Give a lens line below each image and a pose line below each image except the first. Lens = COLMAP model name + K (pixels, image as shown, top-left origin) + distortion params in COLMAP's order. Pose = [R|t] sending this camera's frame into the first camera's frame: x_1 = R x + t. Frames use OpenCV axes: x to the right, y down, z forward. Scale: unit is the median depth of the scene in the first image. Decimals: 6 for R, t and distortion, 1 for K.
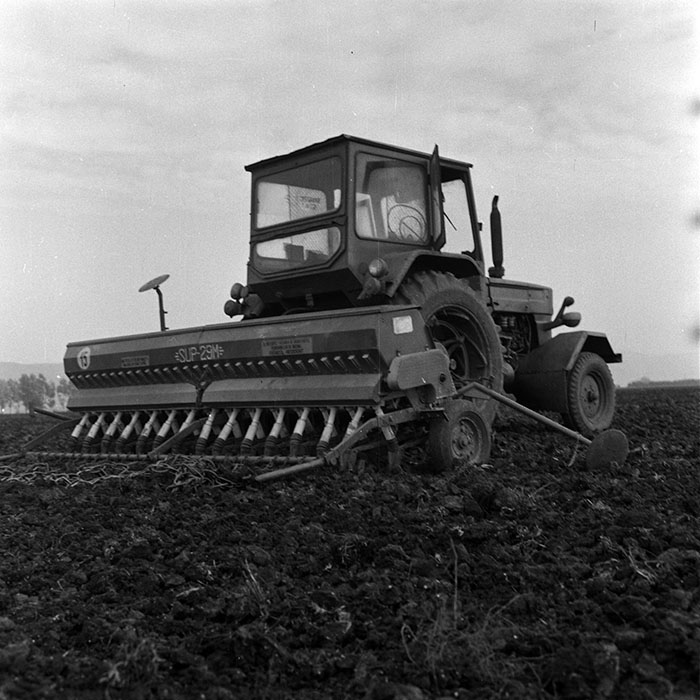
lens RADIAL K [[917.9, 0, 339.5], [0, 917.9, 350.5], [0, 0, 1]] dist [0.057715, -0.054461]
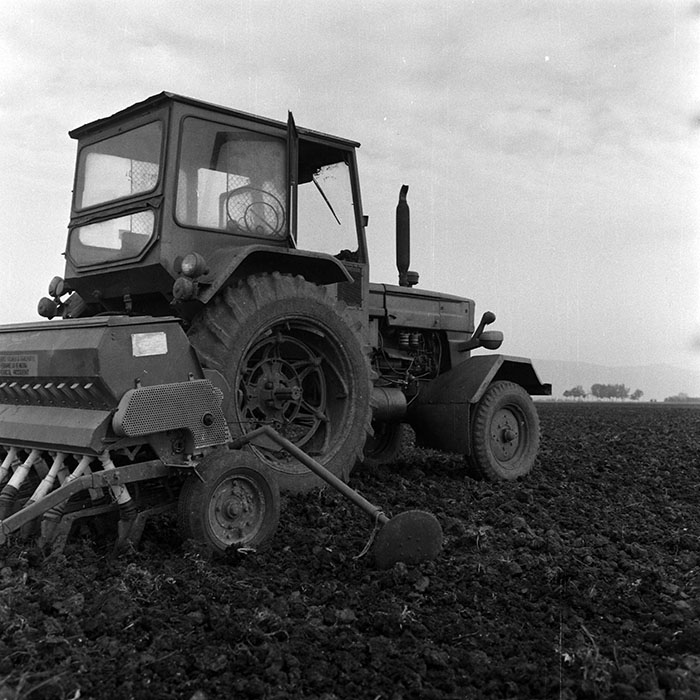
lens RADIAL K [[917.9, 0, 339.5], [0, 917.9, 350.5], [0, 0, 1]] dist [0.057715, -0.054461]
pose [[0.998184, 0.048733, -0.035397, 0.178956], [-0.048709, 0.998812, 0.001543, -0.023109], [0.035430, 0.000184, 0.999372, 0.211210]]
